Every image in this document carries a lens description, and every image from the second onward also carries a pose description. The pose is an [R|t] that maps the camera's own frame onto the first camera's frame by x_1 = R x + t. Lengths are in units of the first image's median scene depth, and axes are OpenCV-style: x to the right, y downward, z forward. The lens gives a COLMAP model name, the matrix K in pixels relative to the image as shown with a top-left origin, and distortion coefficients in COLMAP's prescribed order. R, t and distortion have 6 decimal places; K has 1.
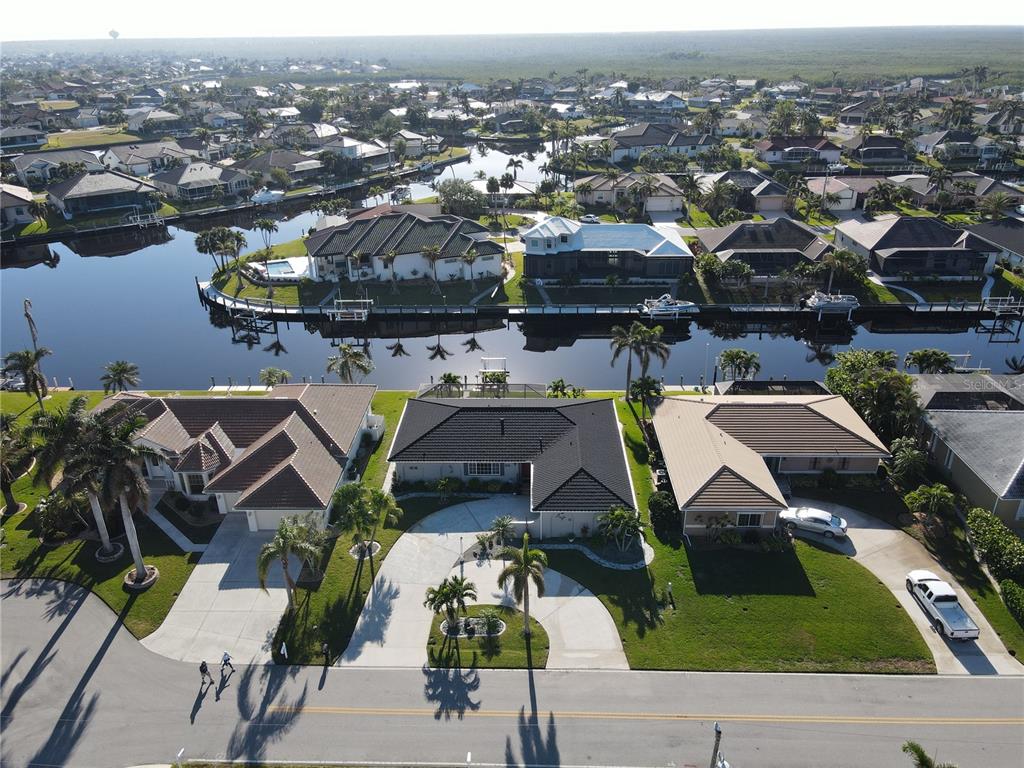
lens RADIAL K [[750.8, 0, 512.0], [0, 750.8, 384.0], [0, 0, 1]] dist [-0.012370, 0.027094]
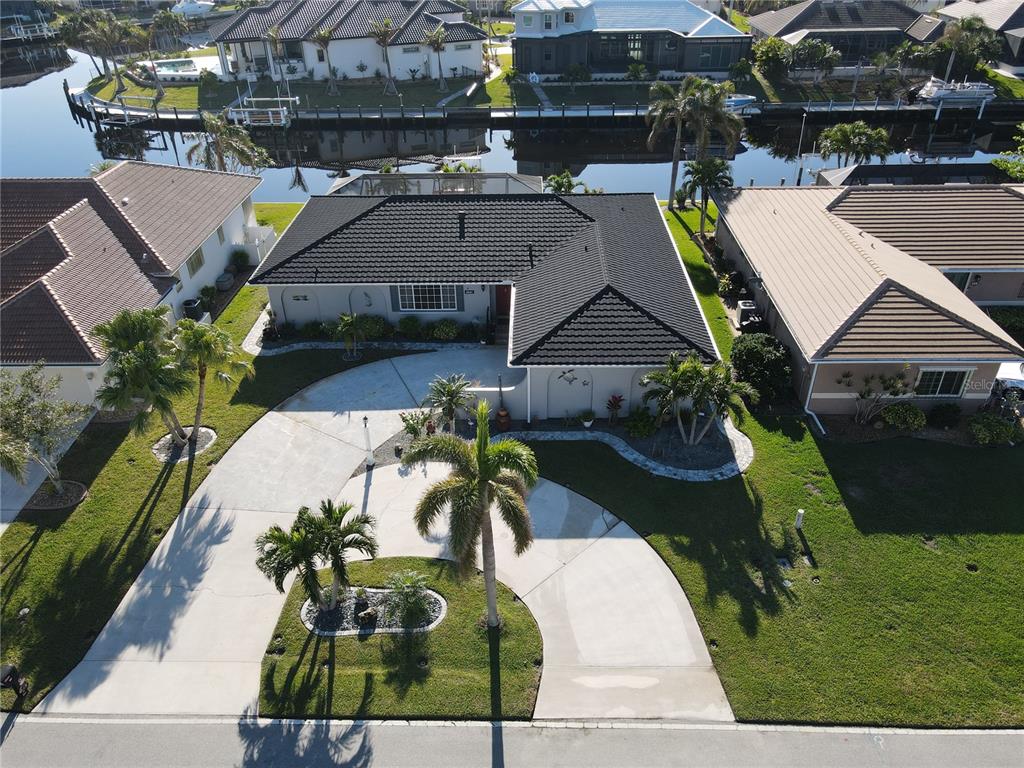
lens RADIAL K [[750.8, 0, 512.0], [0, 750.8, 384.0], [0, 0, 1]] dist [-0.012370, 0.027094]
pose [[0.999991, -0.004176, 0.000021, 0.027576], [0.004135, 0.990653, 0.136342, 0.112116], [-0.000590, -0.136341, 0.990662, 0.499890]]
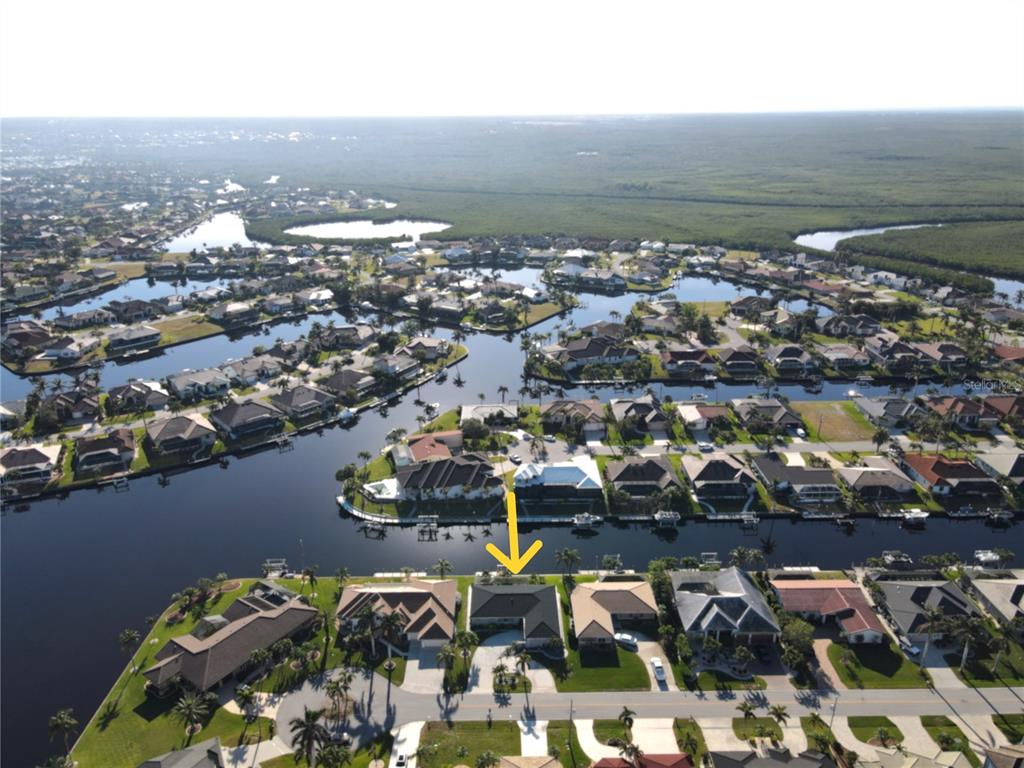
lens RADIAL K [[750.8, 0, 512.0], [0, 750.8, 384.0], [0, 0, 1]] dist [-0.012370, 0.027094]
pose [[0.999241, -0.007938, 0.038138, -0.121074], [0.011135, 0.996372, -0.084371, -0.542612], [-0.037330, 0.084731, 0.995704, -1.874173]]
